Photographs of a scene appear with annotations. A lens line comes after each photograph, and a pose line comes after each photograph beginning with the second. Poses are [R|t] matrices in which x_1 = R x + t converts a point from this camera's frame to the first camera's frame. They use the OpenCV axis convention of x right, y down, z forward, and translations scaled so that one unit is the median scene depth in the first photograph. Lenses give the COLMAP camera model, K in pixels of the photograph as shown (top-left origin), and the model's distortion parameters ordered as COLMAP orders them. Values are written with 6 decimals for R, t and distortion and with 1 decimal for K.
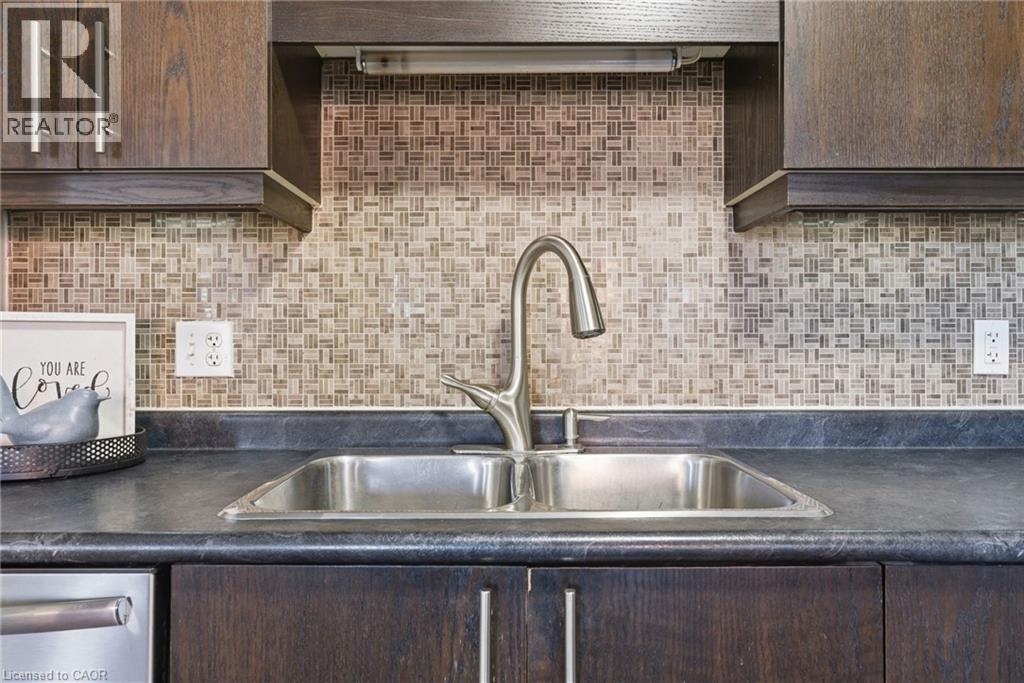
lens RADIAL K [[680.3, 0, 511.2], [0, 680.3, 340.4], [0, 0, 1]] dist [-0.000847, -0.000344]
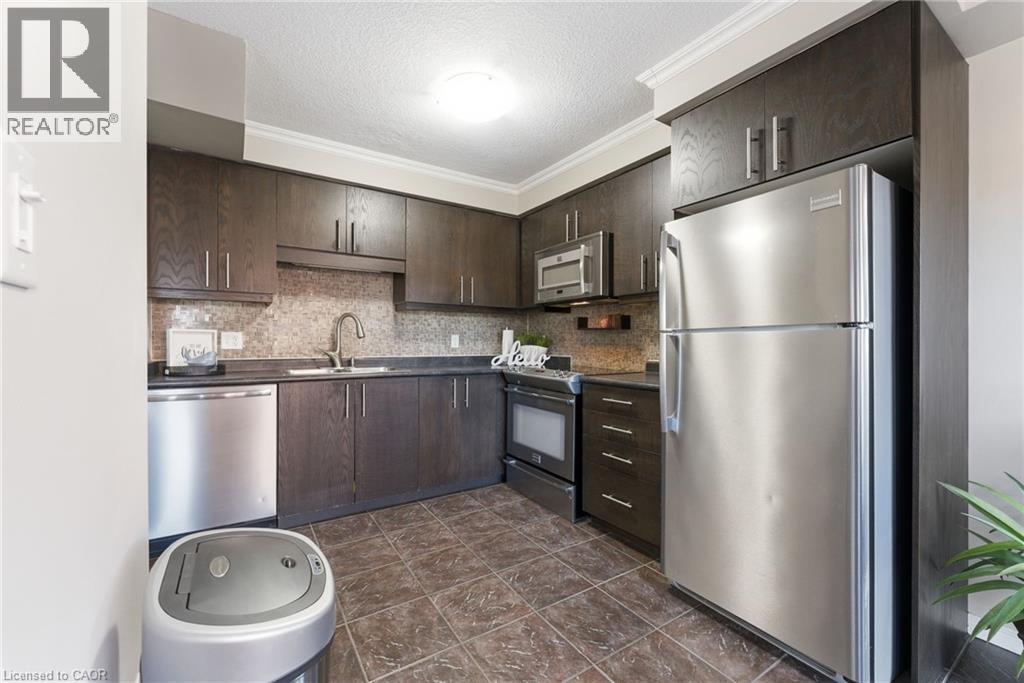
lens RADIAL K [[414.8, 0, 508.3], [0, 414.8, 341.2], [0, 0, 1]] dist [0.015613, 0.001312]
pose [[0.842443, 0.005450, 0.538757, -0.411857], [-0.004255, 0.999985, -0.003462, 0.016316], [-0.538768, 0.000624, 0.842454, -1.367454]]
